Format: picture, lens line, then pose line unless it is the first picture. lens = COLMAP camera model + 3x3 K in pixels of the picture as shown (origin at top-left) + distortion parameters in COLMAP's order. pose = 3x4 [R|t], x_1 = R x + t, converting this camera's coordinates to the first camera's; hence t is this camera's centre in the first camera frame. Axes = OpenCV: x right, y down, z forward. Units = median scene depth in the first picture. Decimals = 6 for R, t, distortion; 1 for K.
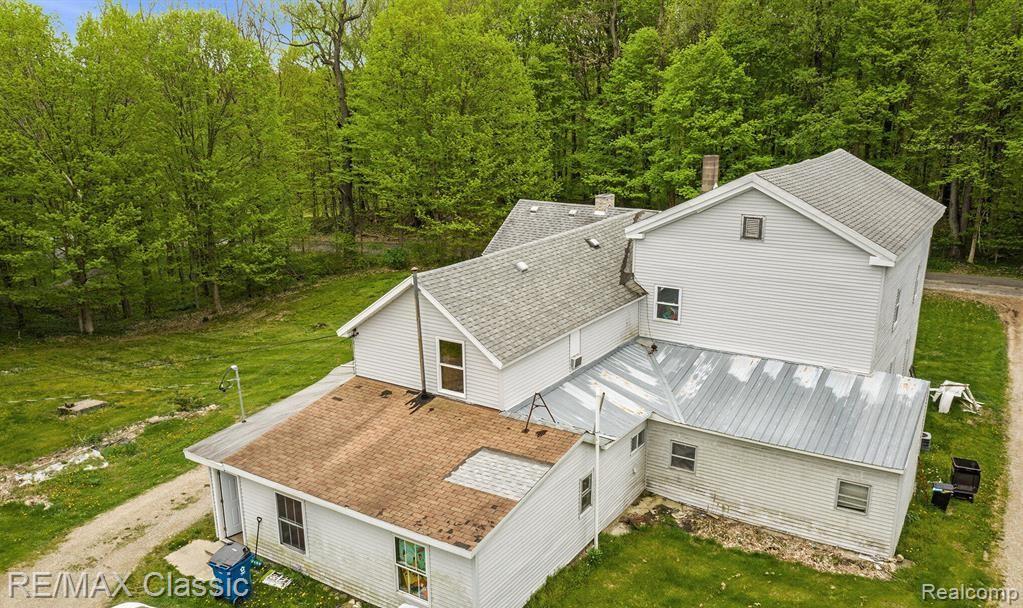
lens RADIAL K [[841.8, 0, 486.5], [0, 841.8, 307.4], [0, 0, 1]] dist [-0.008054, -0.003767]
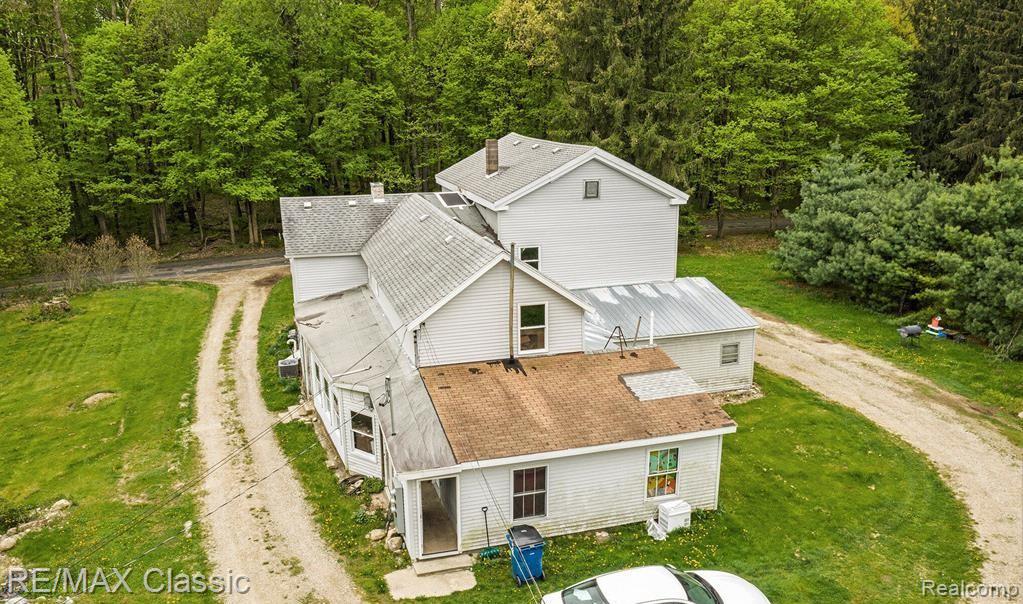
lens RADIAL K [[857.0, 0, 527.5], [0, 857.0, 300.0], [0, 0, 1]] dist [-0.007805, -0.004063]
pose [[0.622678, -0.182873, 0.760809, -0.807942], [0.195439, 0.977837, 0.075084, -0.046739], [-0.757678, 0.101939, 0.644618, 0.238203]]
